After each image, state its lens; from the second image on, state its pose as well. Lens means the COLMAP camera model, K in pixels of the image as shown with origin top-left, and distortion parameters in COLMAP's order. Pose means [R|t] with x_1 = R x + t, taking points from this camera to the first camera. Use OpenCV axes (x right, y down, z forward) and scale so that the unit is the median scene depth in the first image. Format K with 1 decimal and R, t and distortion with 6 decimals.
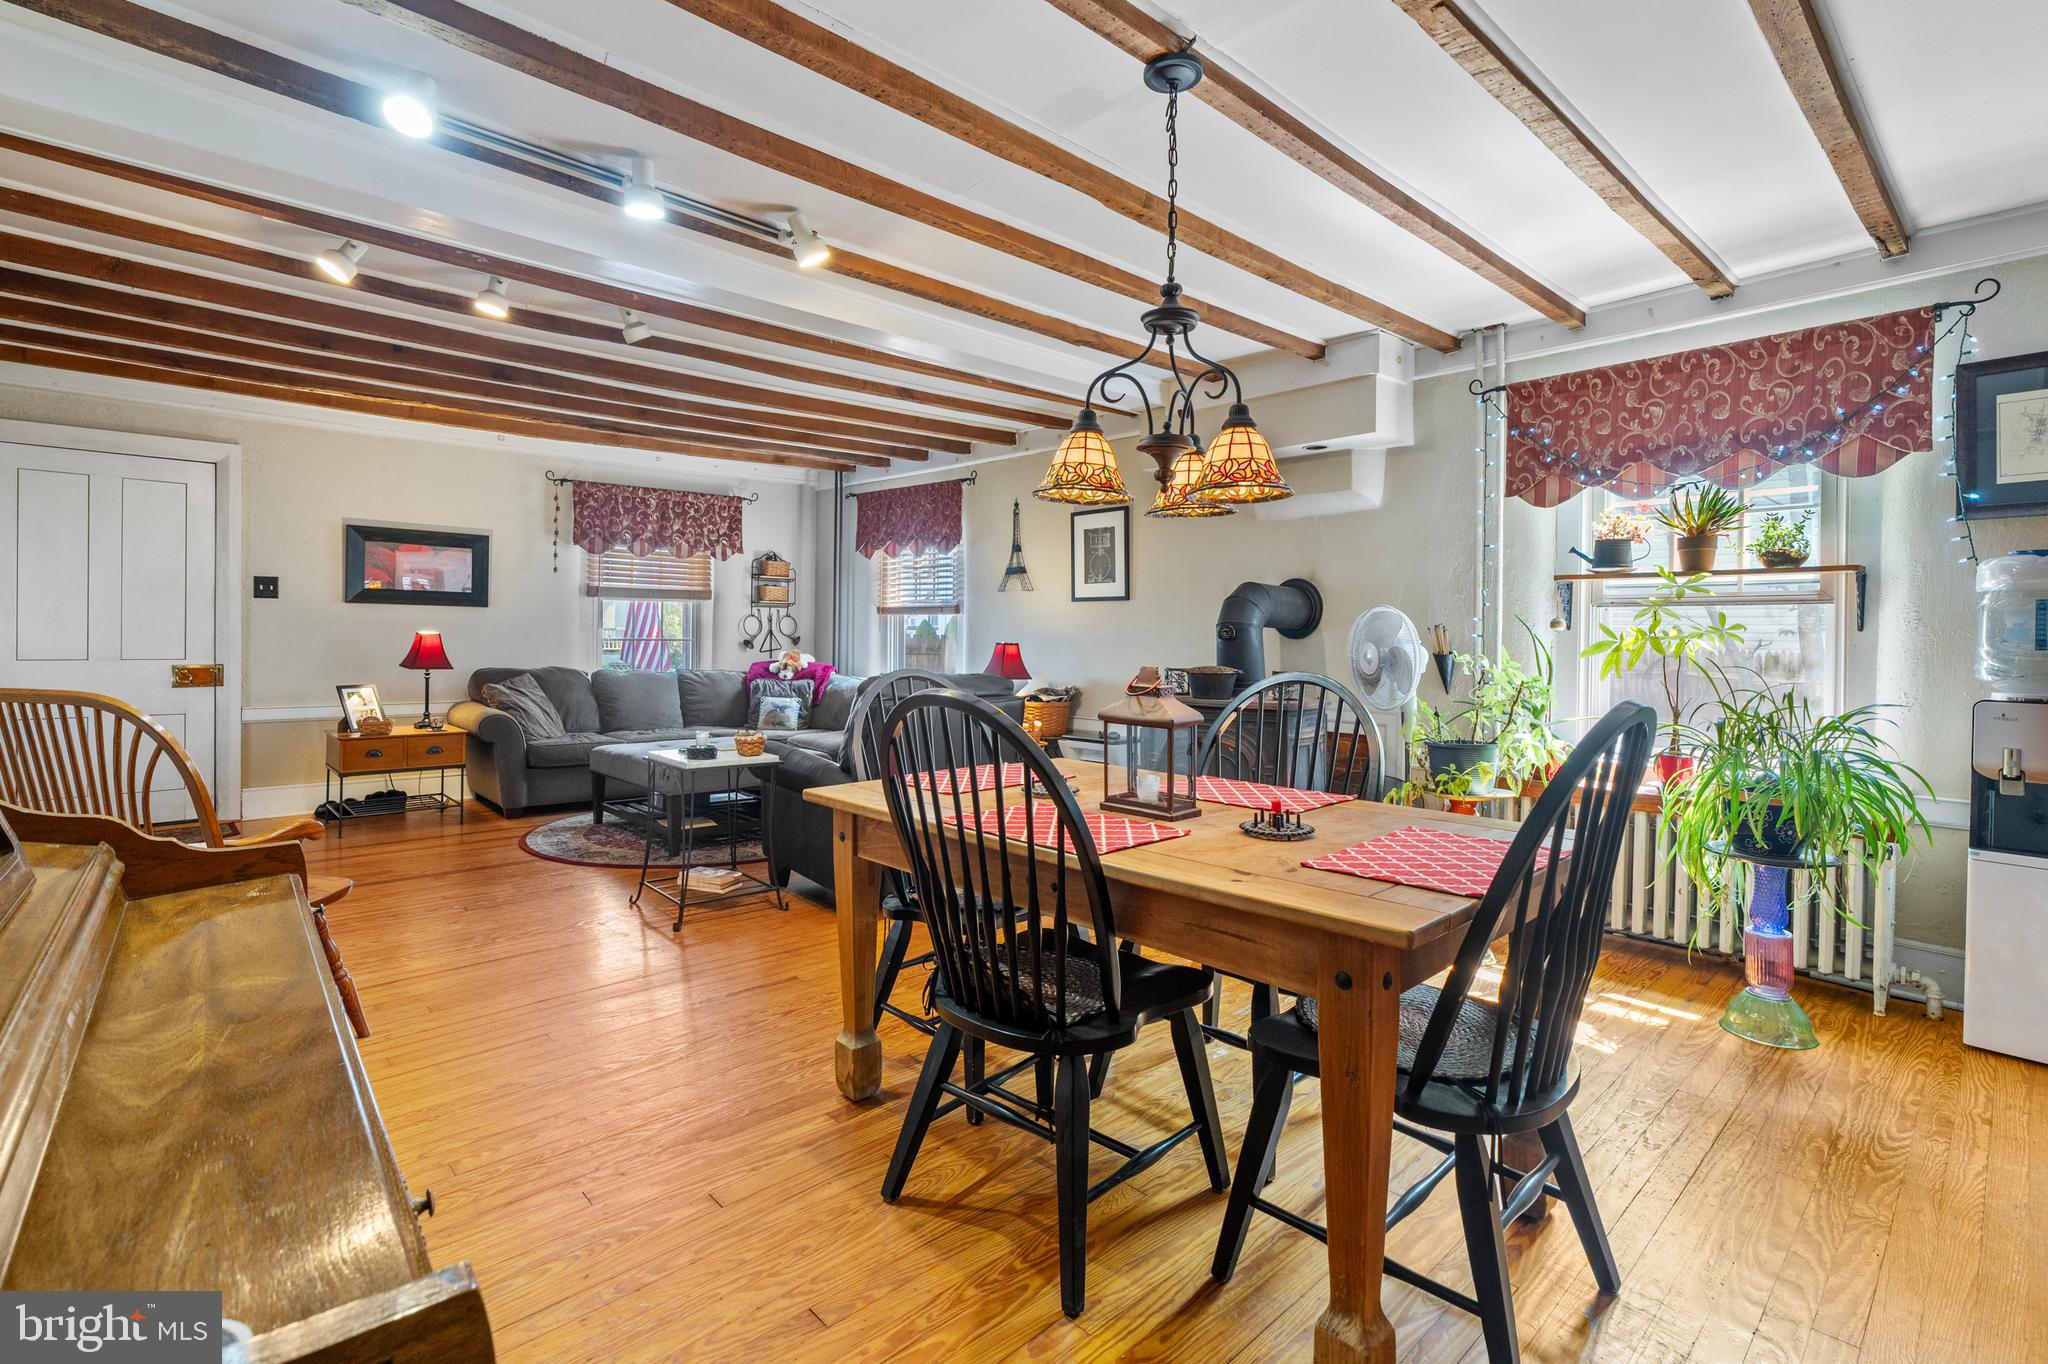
lens RADIAL K [[955.7, 0, 1012.1], [0, 955.7, 636.7], [0, 0, 1]] dist [0.002461, 0.000240]
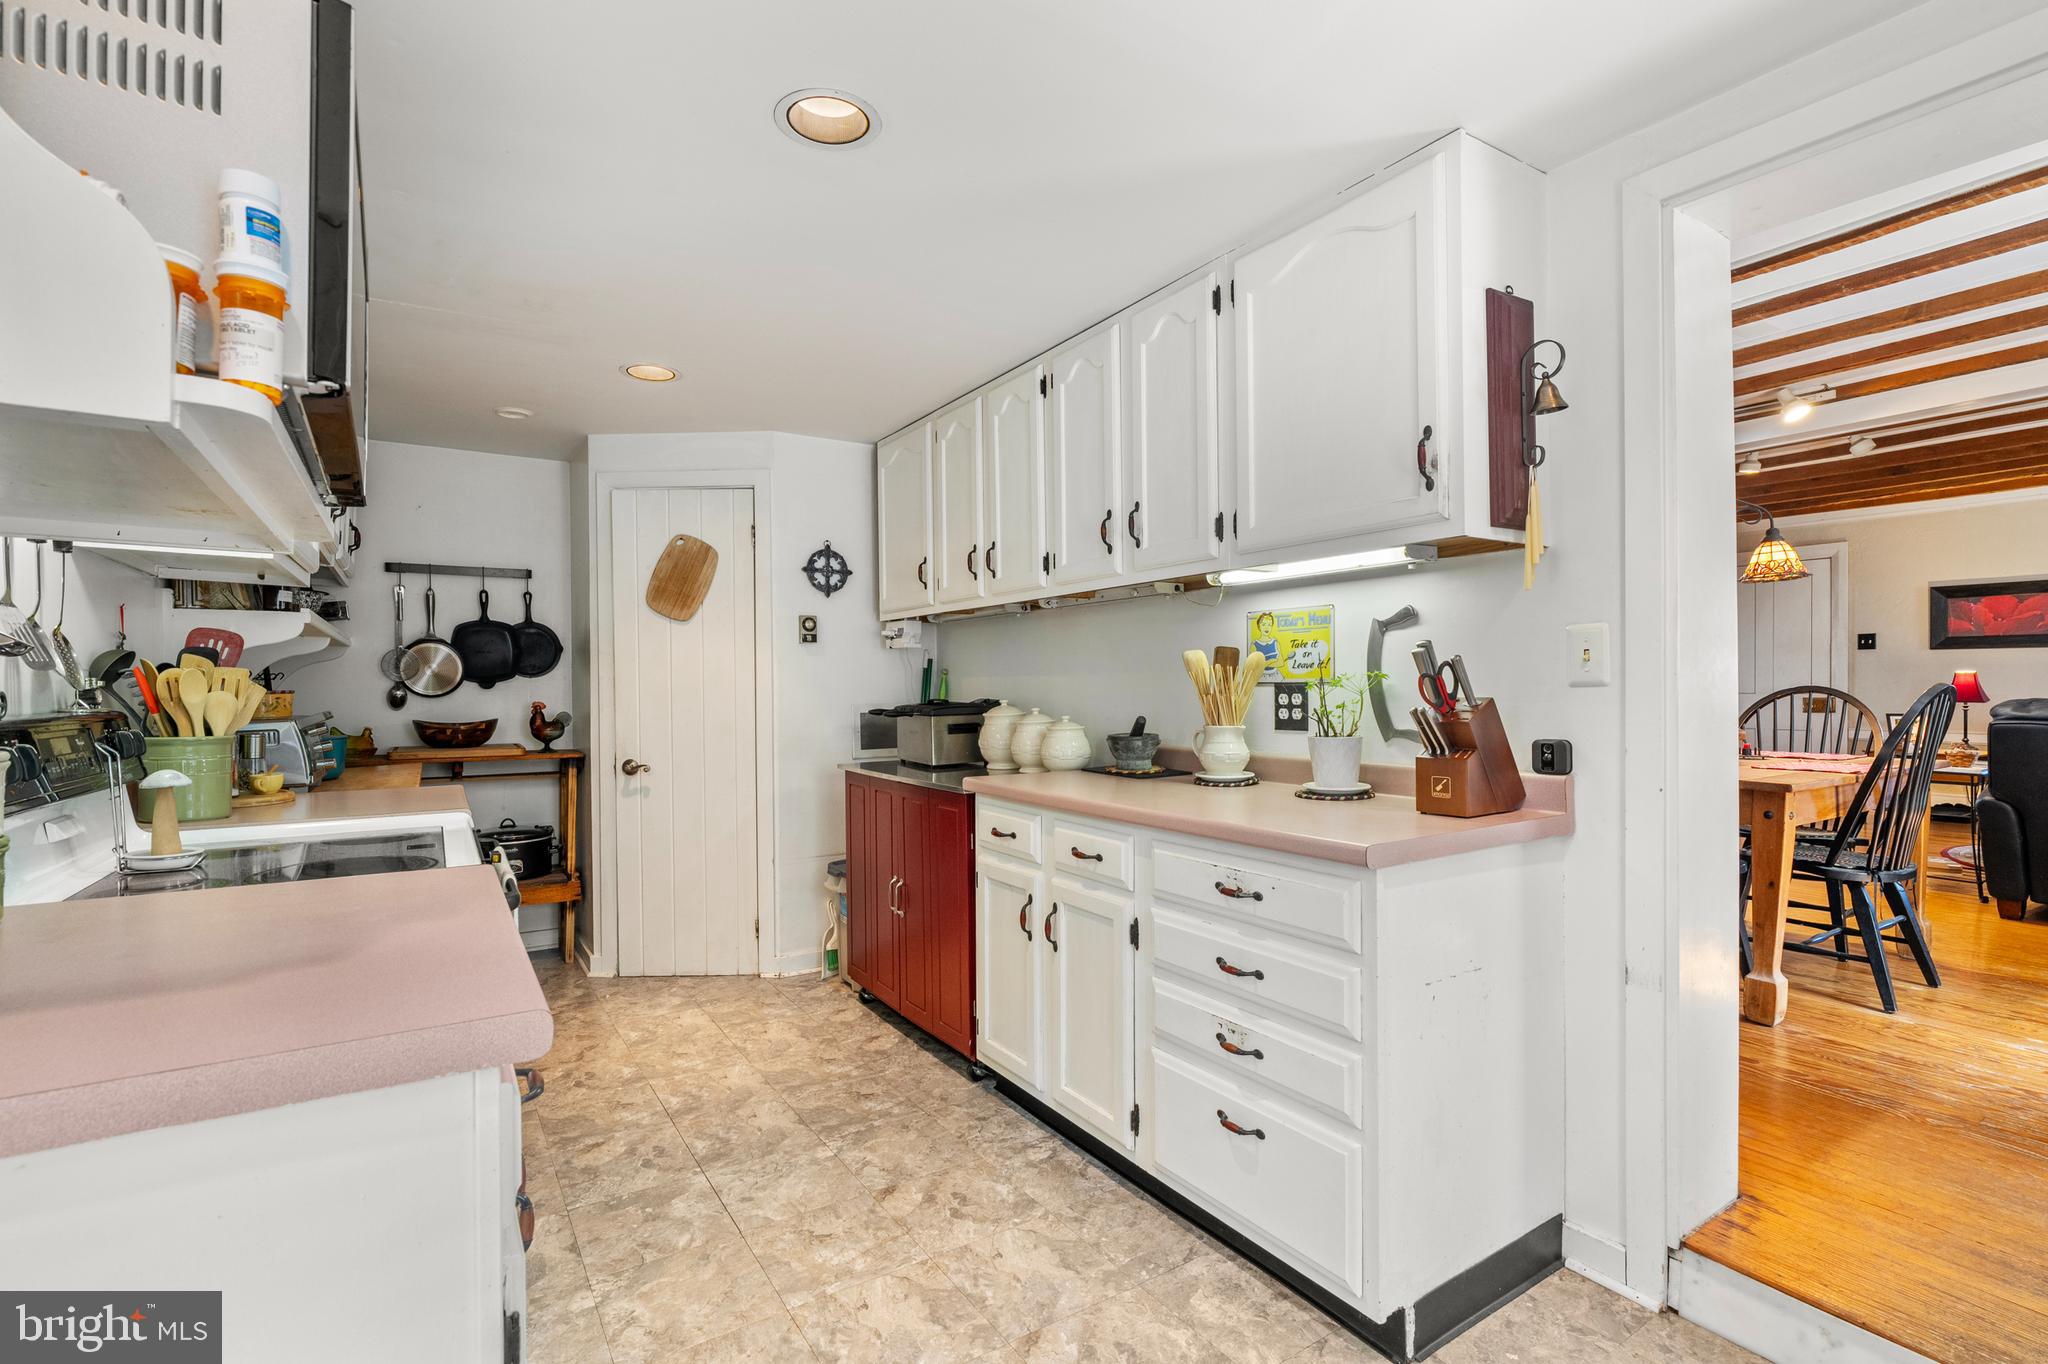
lens RADIAL K [[953.9, 0, 998.7], [0, 953.9, 692.8], [0, 0, 1]] dist [-0.002255, -0.000704]
pose [[-0.180415, 0.000107, -0.983591, 0.699138], [0.000903, 1.000000, -0.000057, 0.018510], [0.983590, -0.000899, -0.180415, 0.023505]]
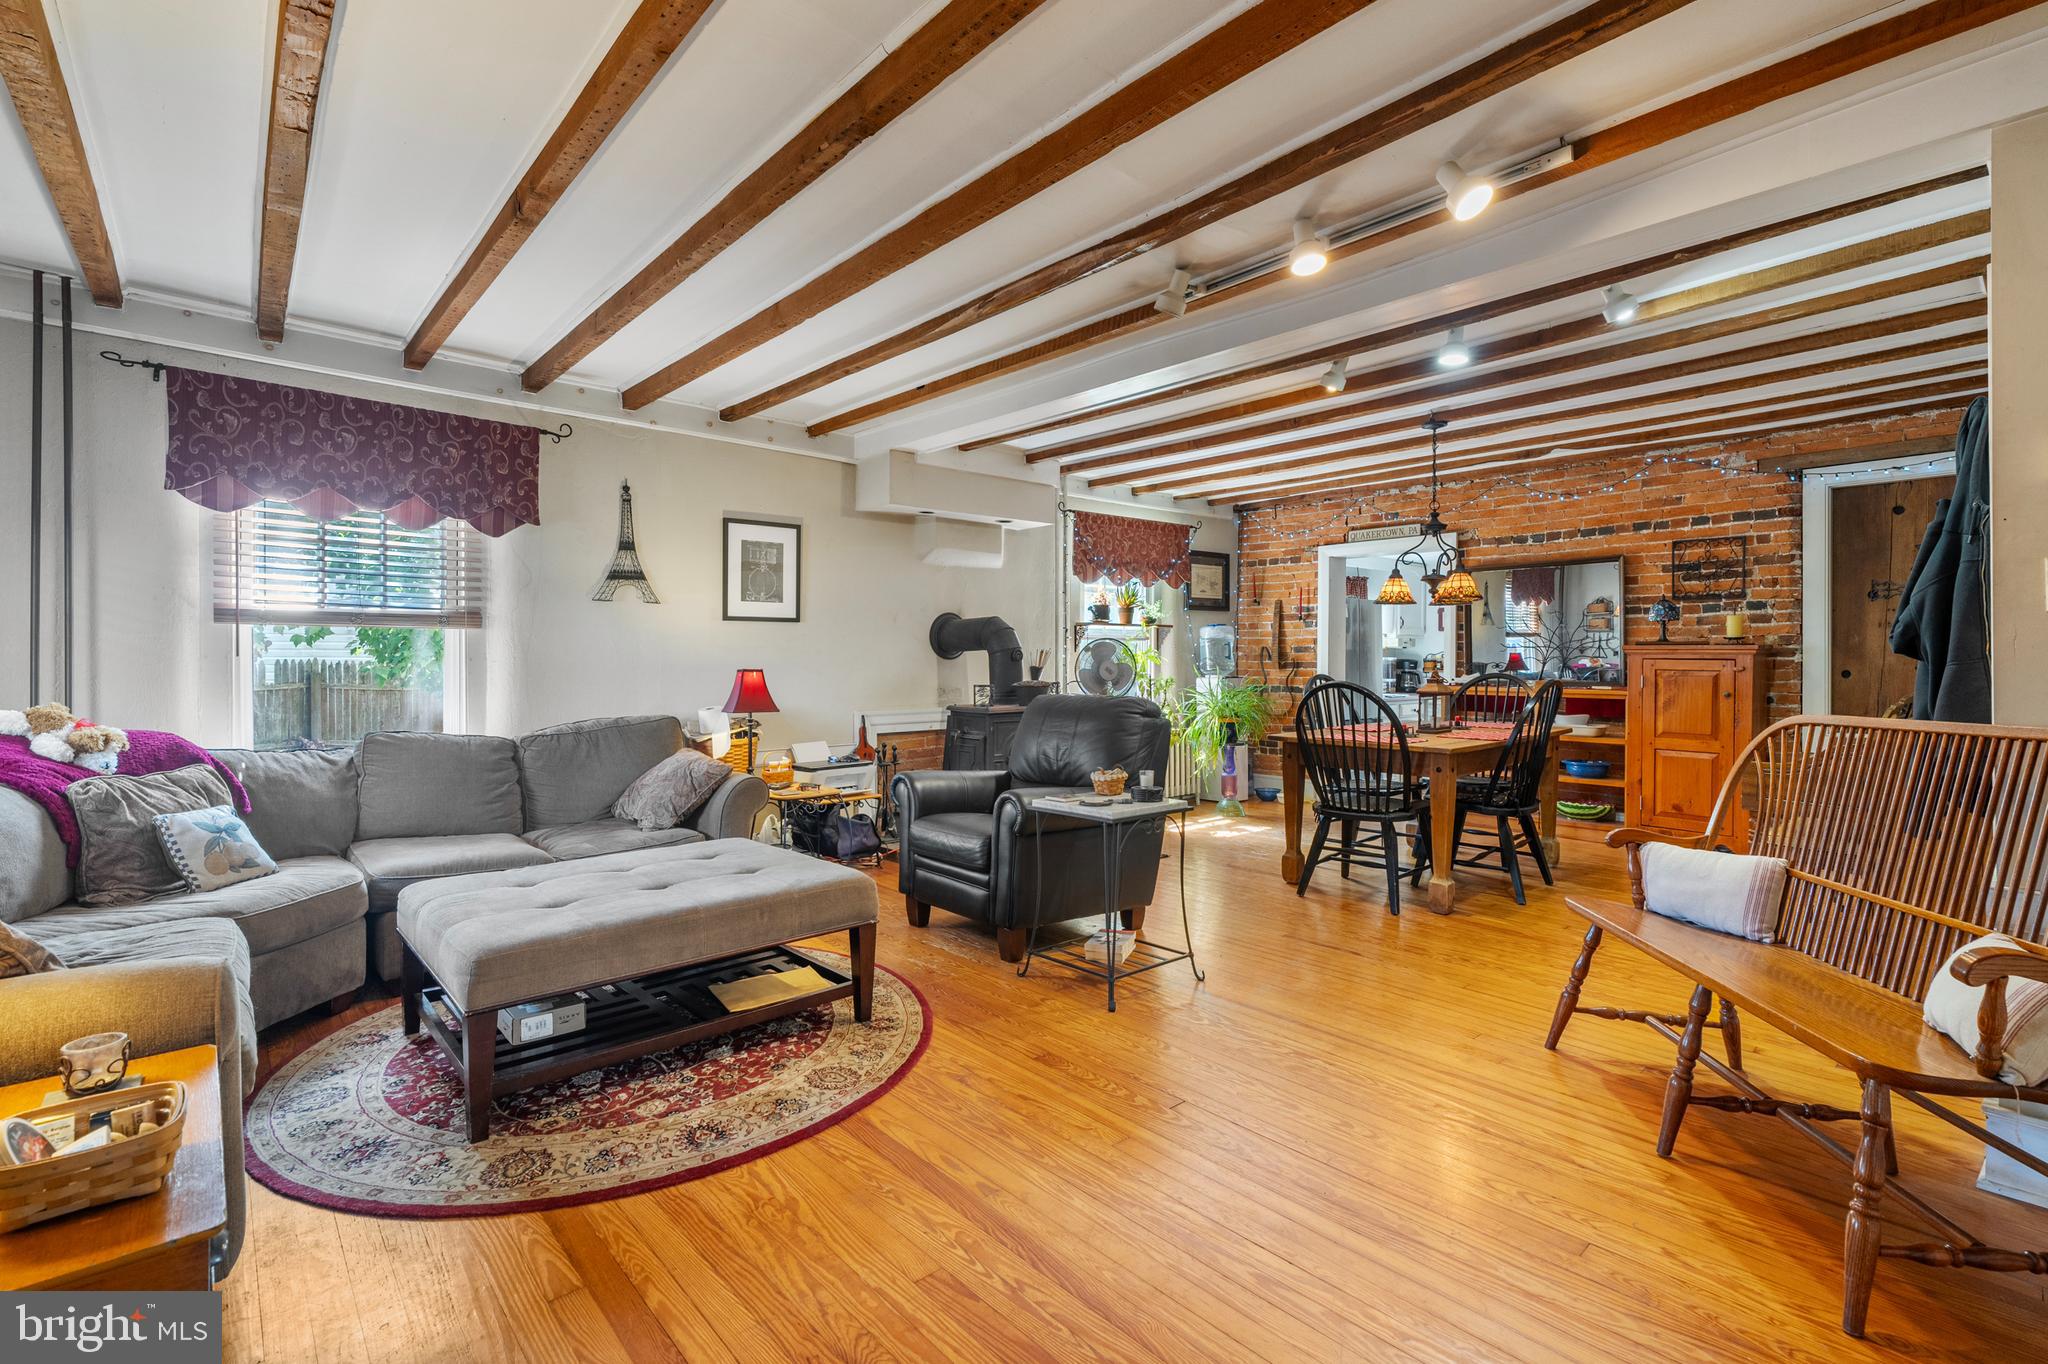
lens RADIAL K [[909.1, 0, 1028.8], [0, 909.1, 658.3], [0, 0, 1]] dist [0.000180, 0.000167]
pose [[0.016214, -0.006961, 0.999844, -0.707454], [0.009018, 0.999936, 0.006816, -0.005593], [-0.999828, 0.008906, 0.016276, 0.668298]]
